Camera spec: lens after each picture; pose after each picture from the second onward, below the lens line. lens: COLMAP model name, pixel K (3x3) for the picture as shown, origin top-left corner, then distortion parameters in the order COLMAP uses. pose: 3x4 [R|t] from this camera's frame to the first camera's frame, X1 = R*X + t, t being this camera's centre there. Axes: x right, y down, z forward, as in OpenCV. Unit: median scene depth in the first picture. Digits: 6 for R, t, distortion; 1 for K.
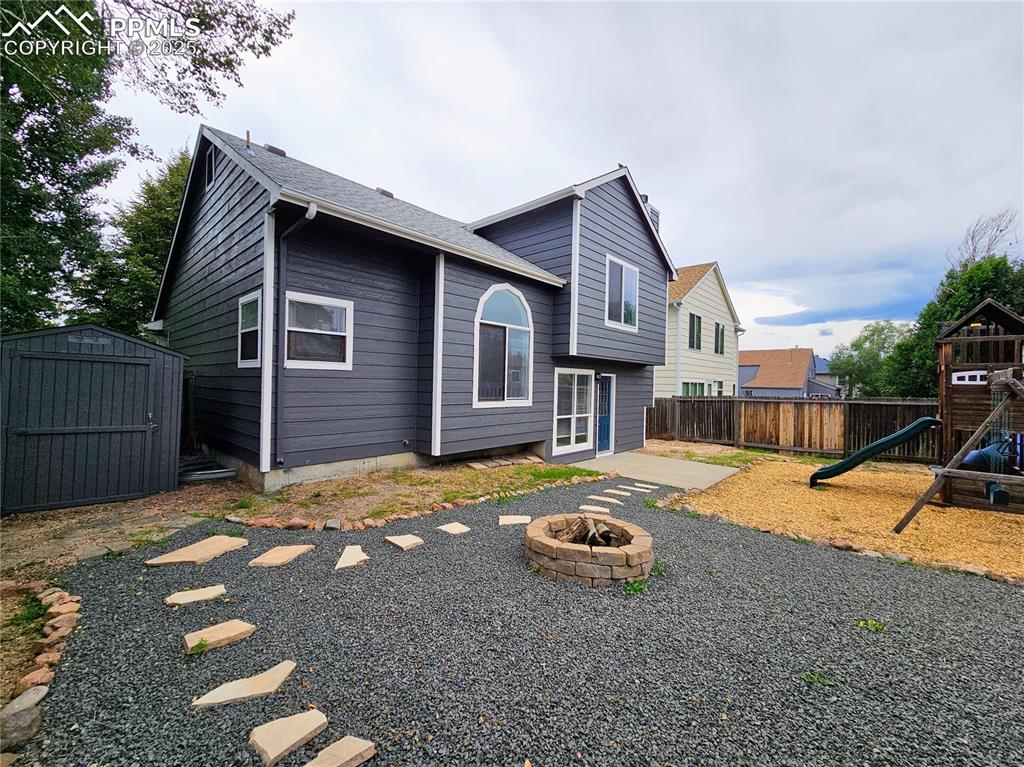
lens RADIAL K [[425.5, 0, 506.2], [0, 425.5, 384.1], [0, 0, 1]] dist [-0.000163, 0.000104]
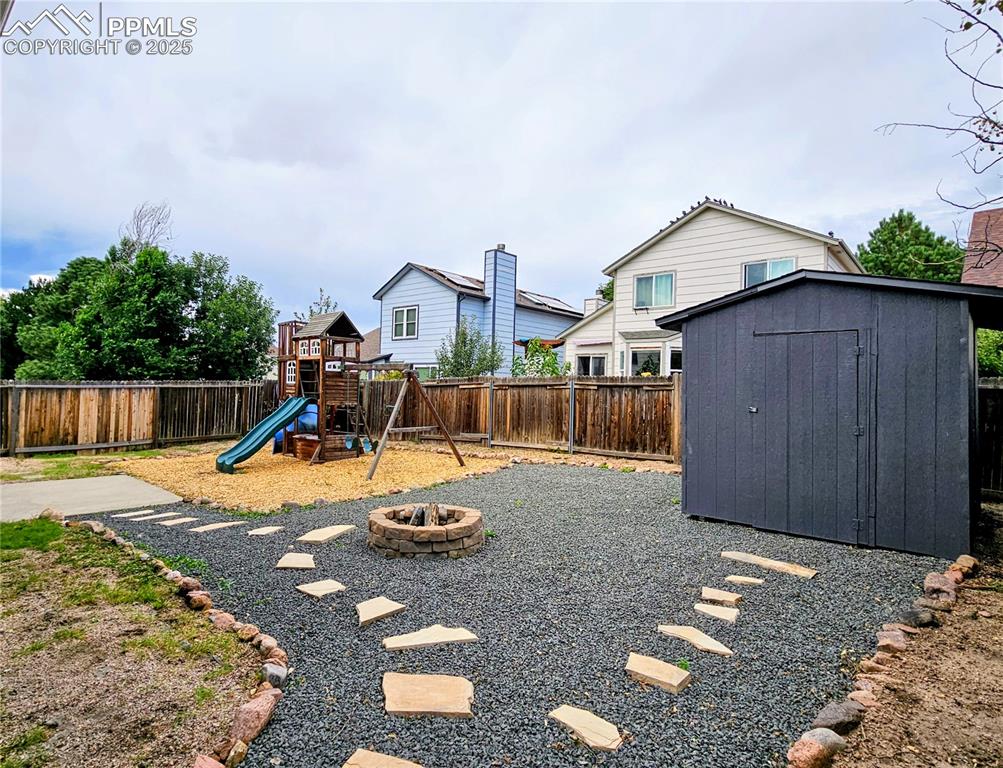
lens RADIAL K [[540.4, 0, 499.4], [0, 540.4, 368.4], [0, 0, 1]] dist [-0.001385, -0.000166]
pose [[-0.047766, 0.011520, 0.998792, -0.556624], [-0.024597, 0.999617, -0.012706, 0.000955], [-0.998556, -0.025175, -0.047464, 0.439115]]
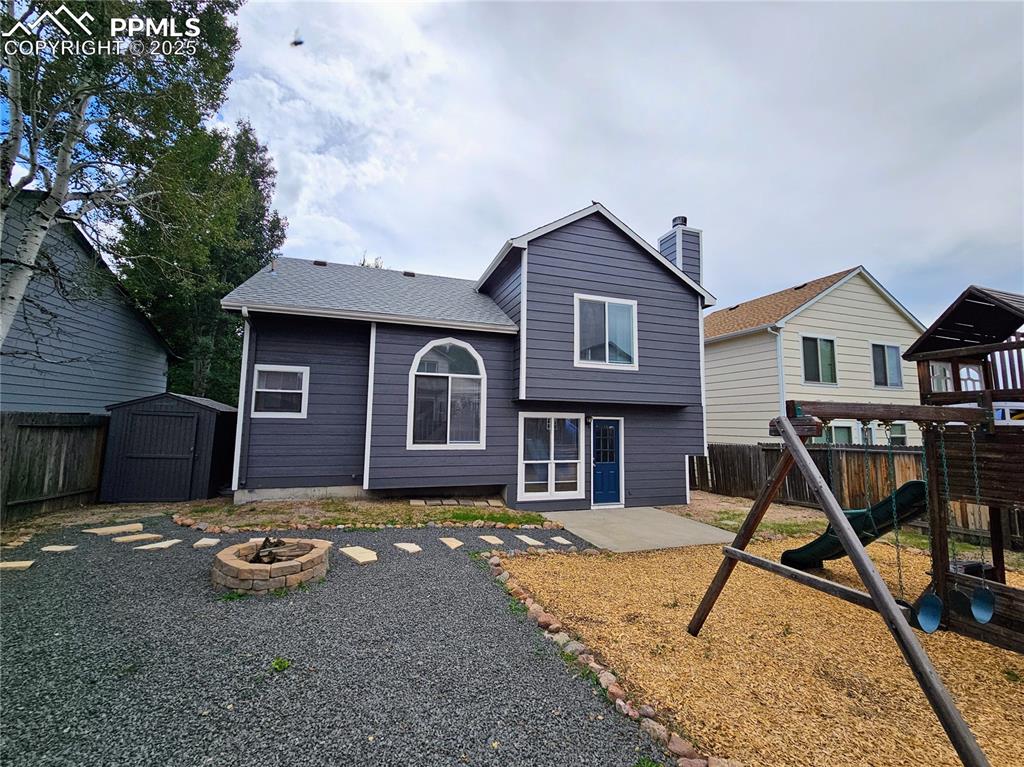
lens RADIAL K [[425.5, 0, 506.2], [0, 425.5, 384.1], [0, 0, 1]] dist [-0.000163, 0.000104]
pose [[0.871586, -0.055161, -0.487129, 0.659158], [0.002573, 0.994151, -0.107971, 0.004931], [0.490236, 0.092852, 0.866630, 0.116655]]
